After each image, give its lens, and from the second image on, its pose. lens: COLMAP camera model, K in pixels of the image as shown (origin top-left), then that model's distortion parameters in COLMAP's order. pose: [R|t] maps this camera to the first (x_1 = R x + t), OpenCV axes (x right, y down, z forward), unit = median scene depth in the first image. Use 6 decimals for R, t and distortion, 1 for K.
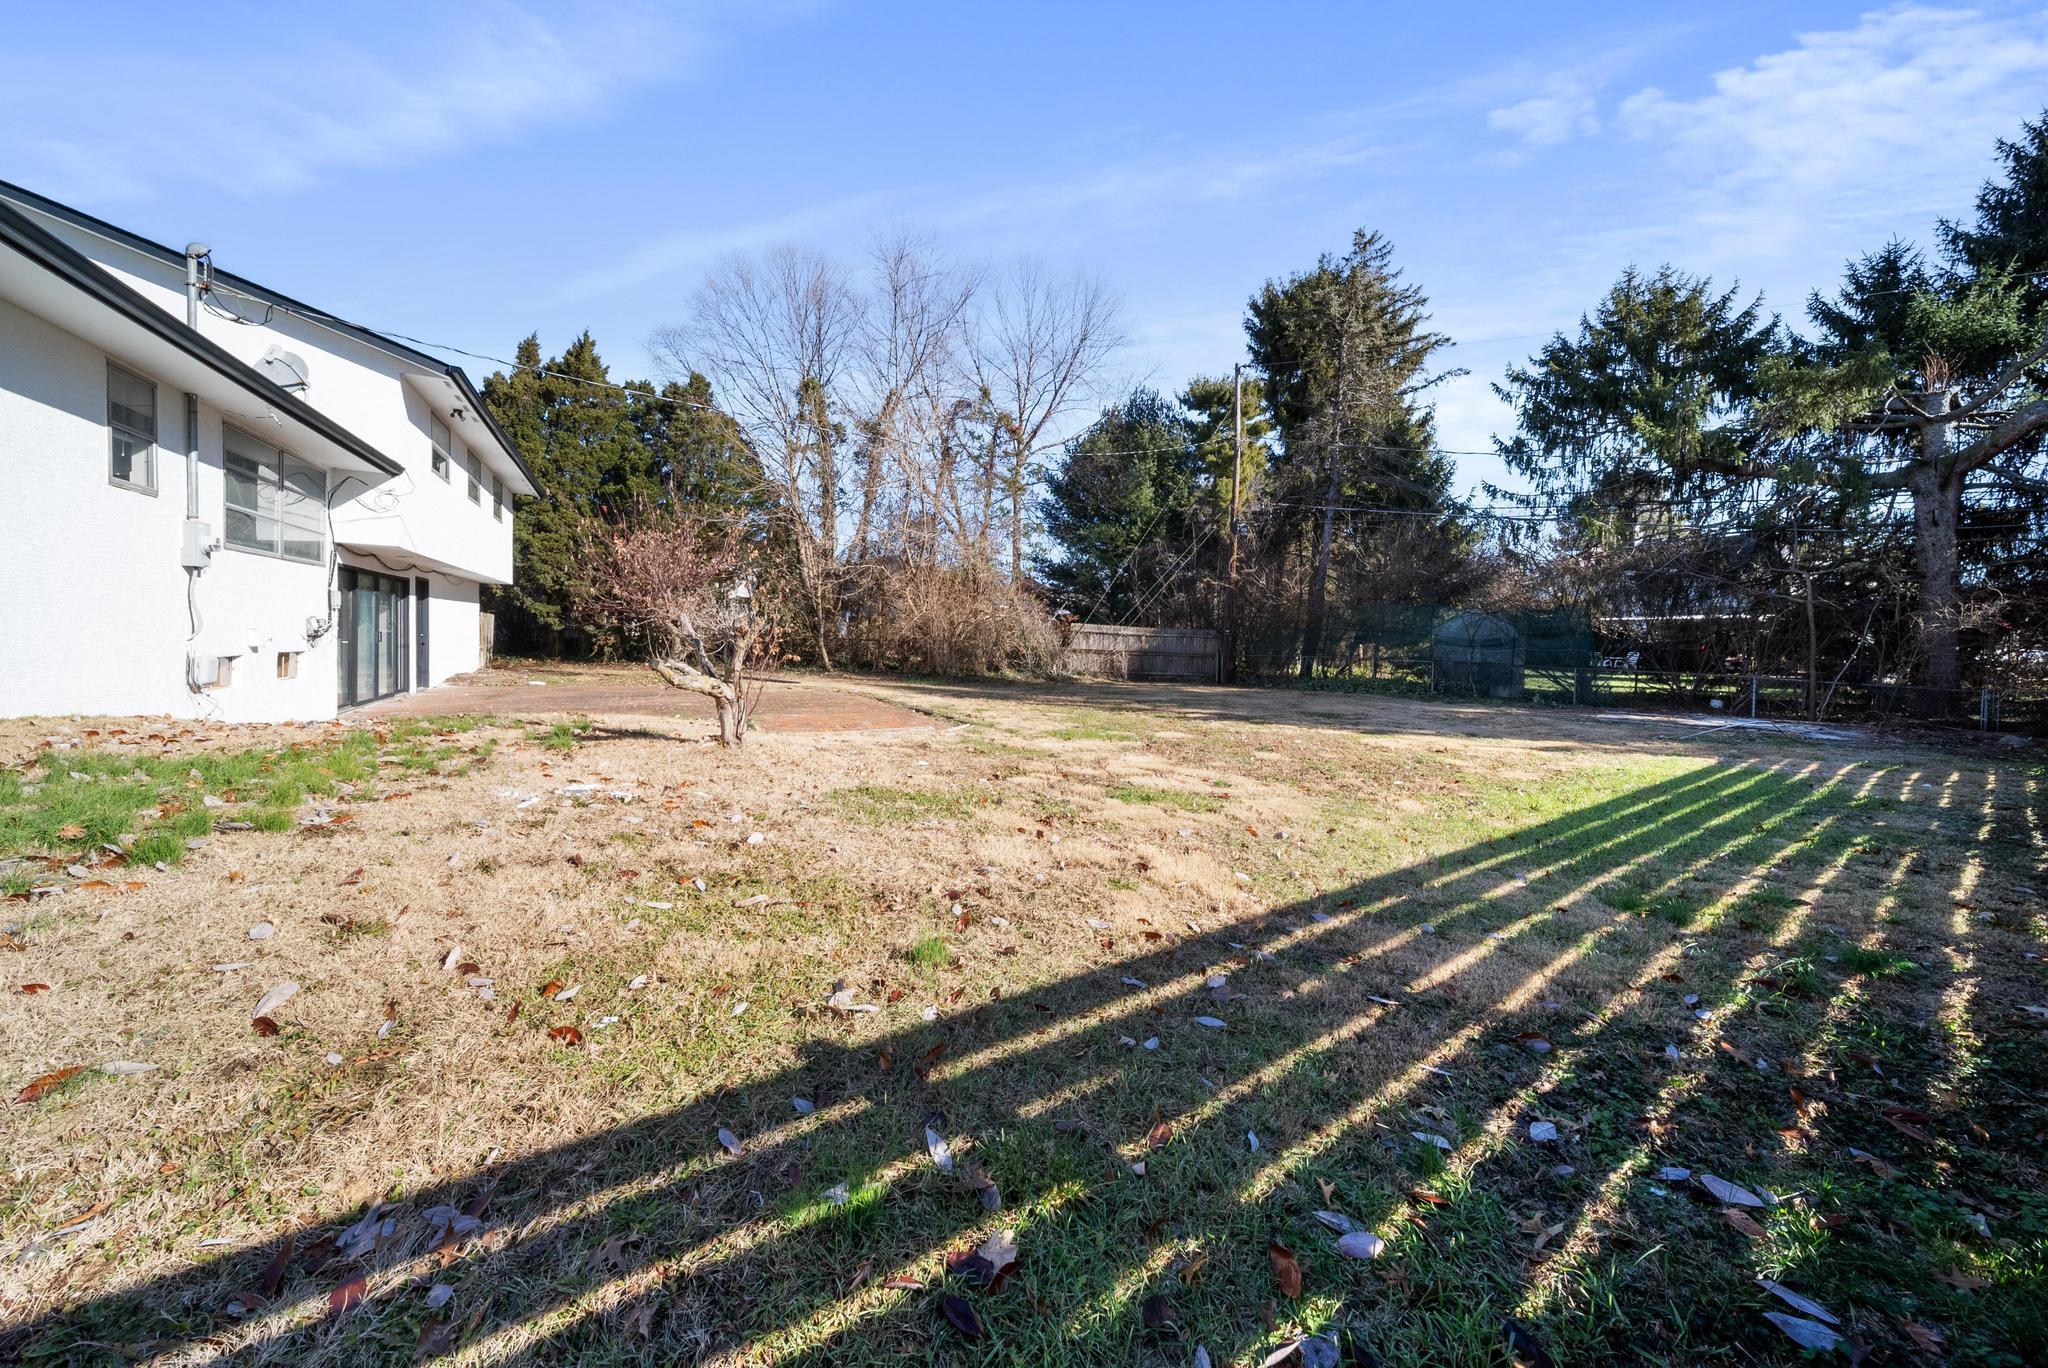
lens RADIAL K [[746.9, 0, 1024.0], [0, 746.9, 684.0], [0, 0, 1]] dist [-0.000043, -0.000065]
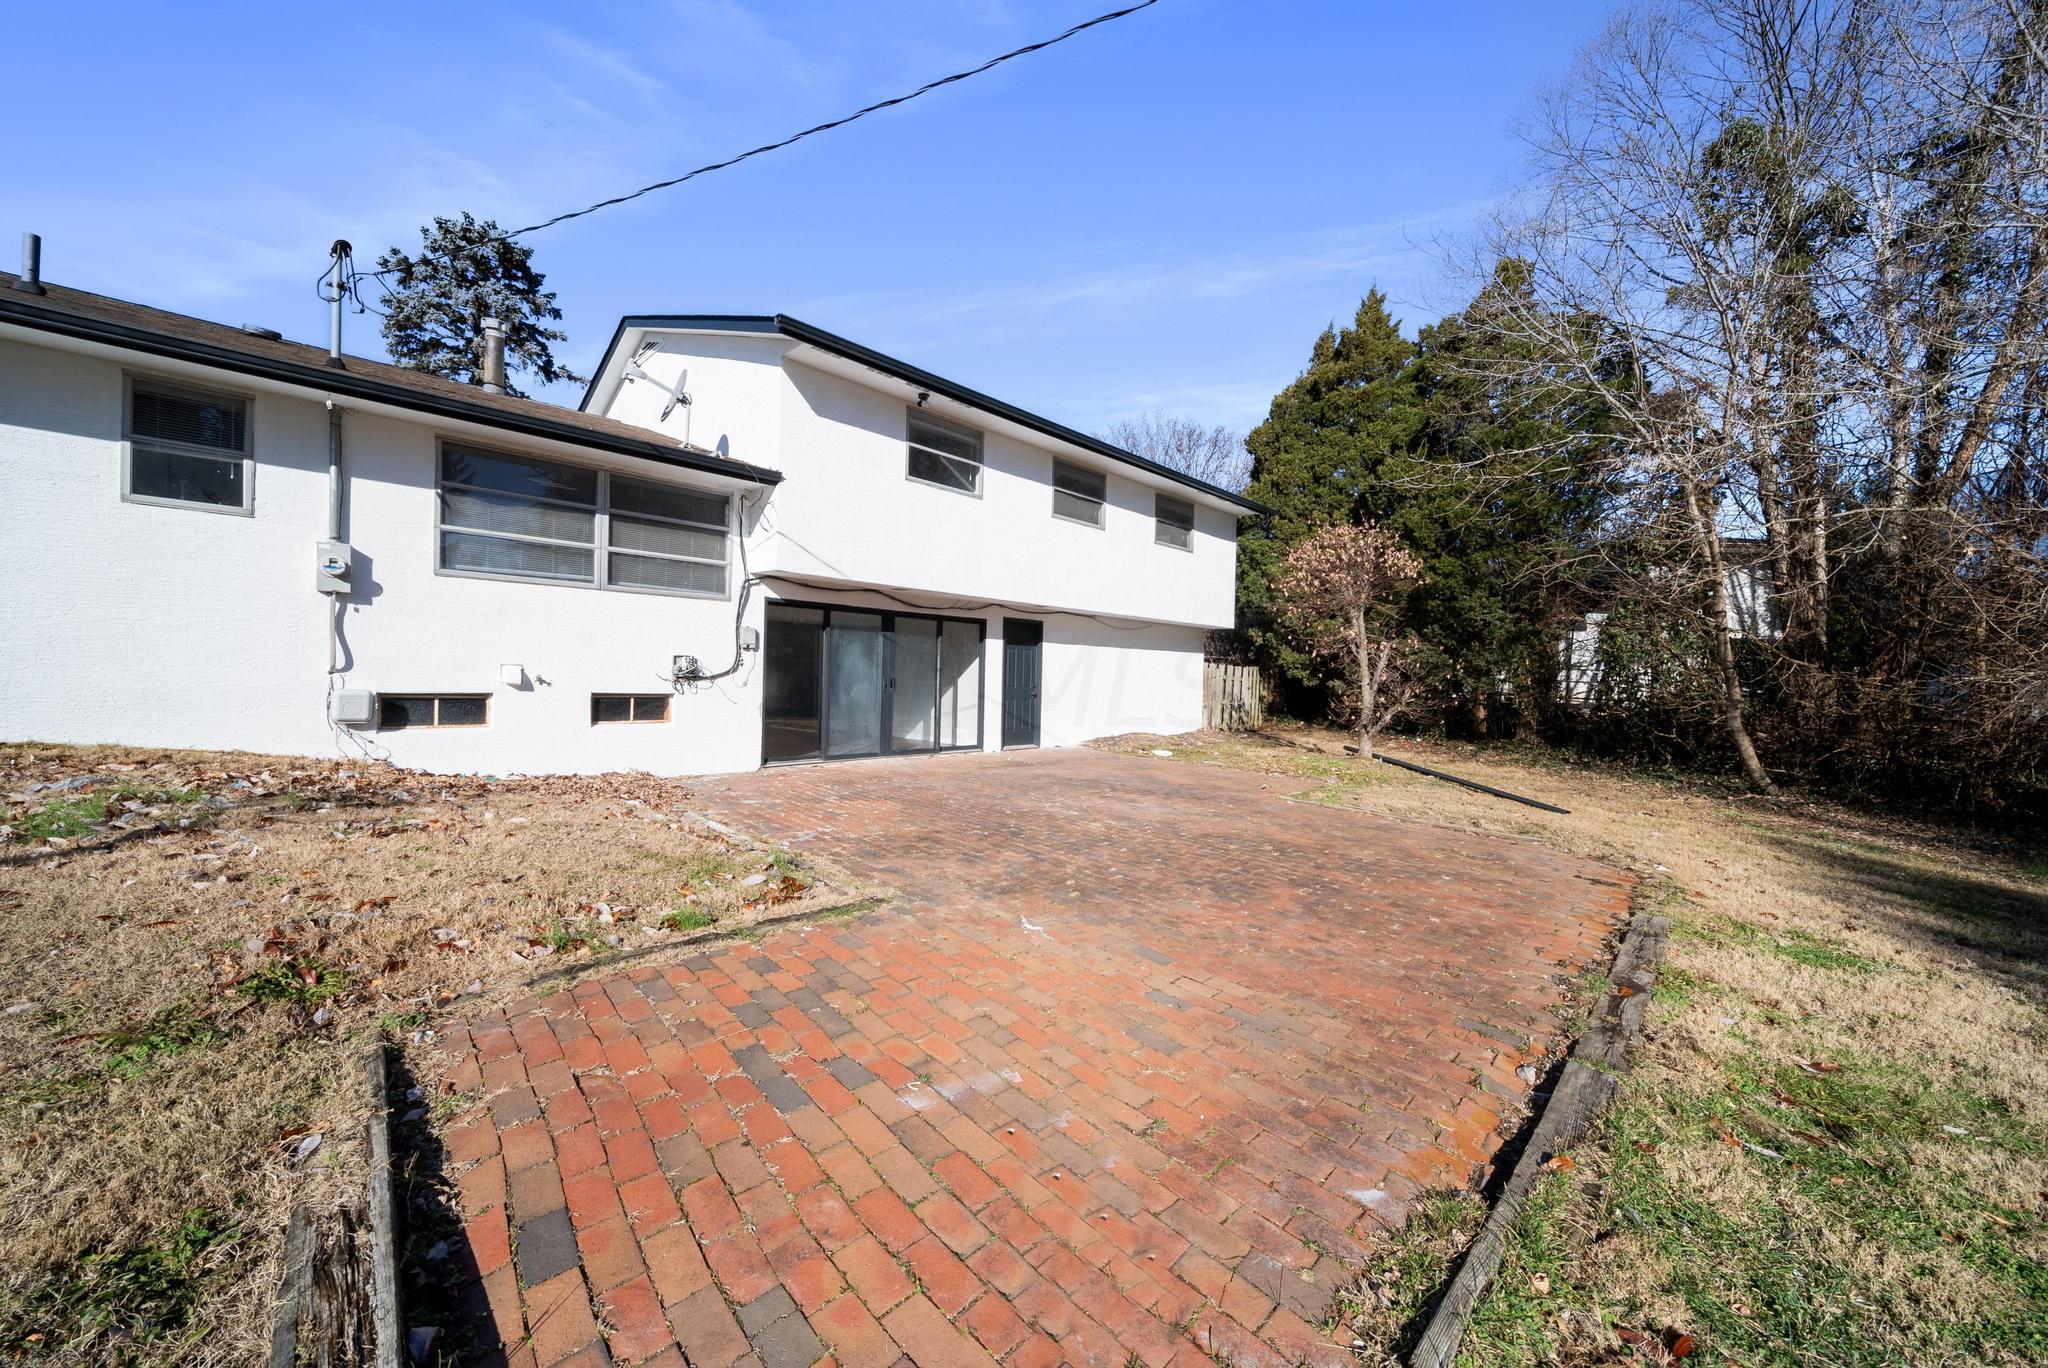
lens RADIAL K [[746.9, 0, 1024.0], [0, 746.9, 684.0], [0, 0, 1]] dist [-0.000043, -0.000065]
pose [[0.321983, -0.025997, -0.946388, 0.005092], [-0.060687, 0.997000, -0.048034, -0.021227], [0.944798, 0.072900, 0.319440, 0.573010]]
